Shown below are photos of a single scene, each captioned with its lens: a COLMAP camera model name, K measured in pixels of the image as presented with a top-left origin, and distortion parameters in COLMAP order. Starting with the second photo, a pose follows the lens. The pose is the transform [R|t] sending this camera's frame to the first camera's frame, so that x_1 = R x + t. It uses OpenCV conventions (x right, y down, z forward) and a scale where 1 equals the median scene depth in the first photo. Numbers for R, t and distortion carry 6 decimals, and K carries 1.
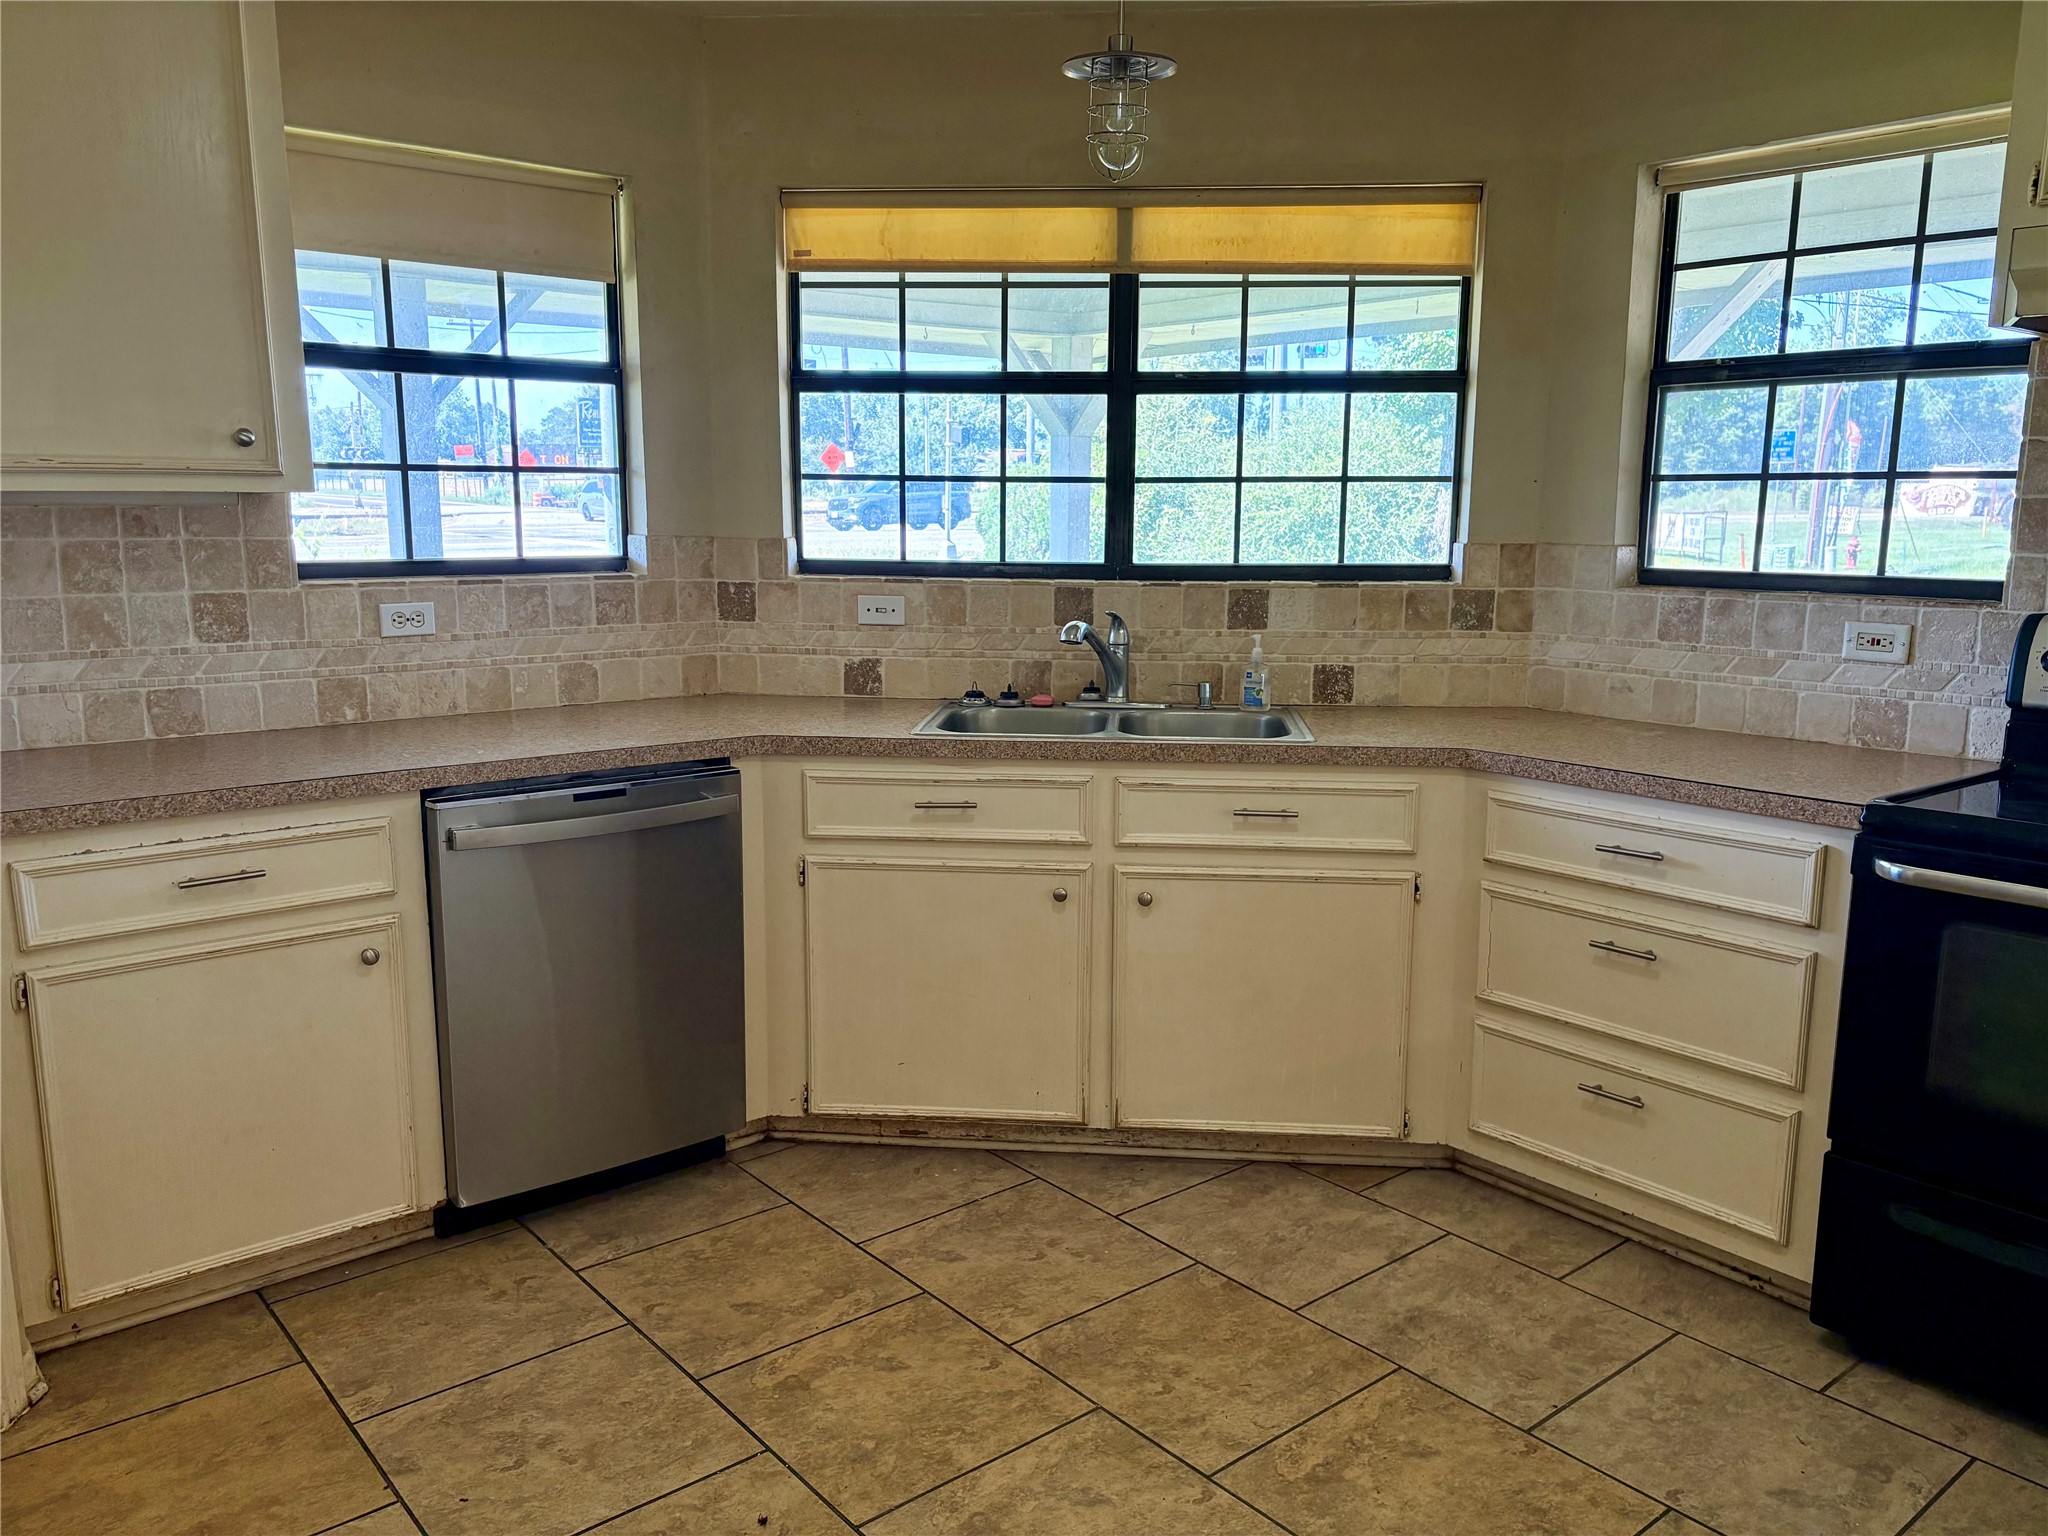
lens RADIAL K [[1539.2, 0, 1018.5], [0, 1539.2, 768.0], [0, 0, 1]] dist [0.045921, -0.060463]
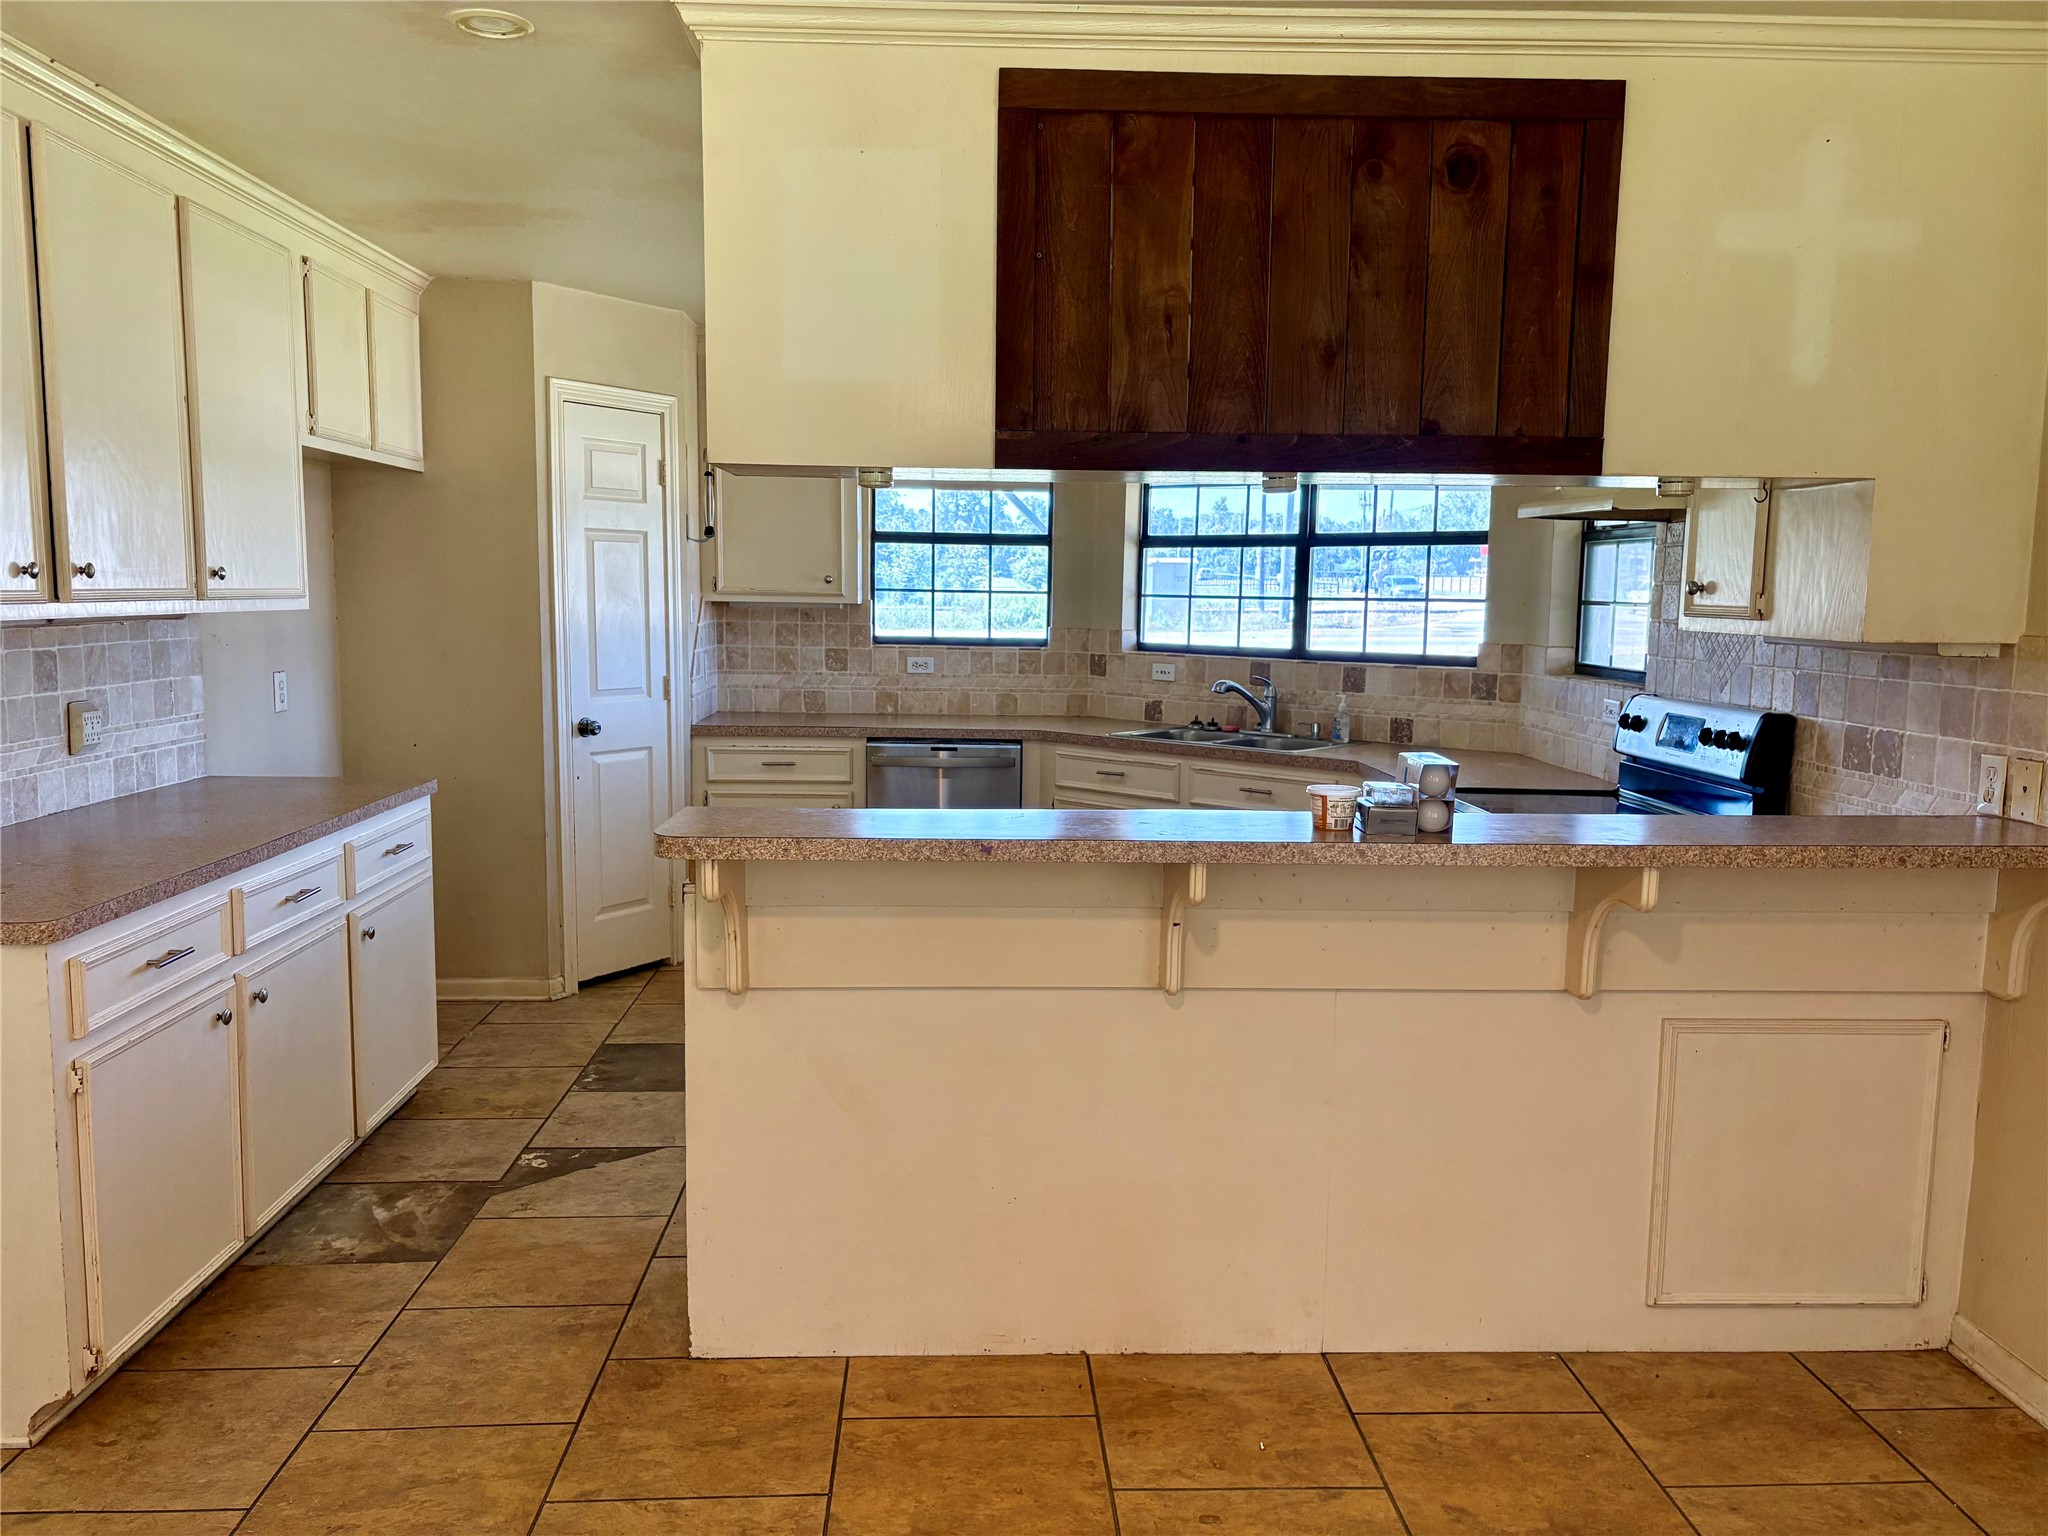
lens RADIAL K [[1539.2, 0, 1029.1], [0, 1539.2, 772.3], [0, 0, 1]] dist [0.045921, -0.060463]
pose [[0.799186, 0.077039, -0.596127, 0.847461], [-0.114097, 0.993165, -0.024613, 0.069615], [0.590156, 0.087686, 0.802513, -0.475166]]
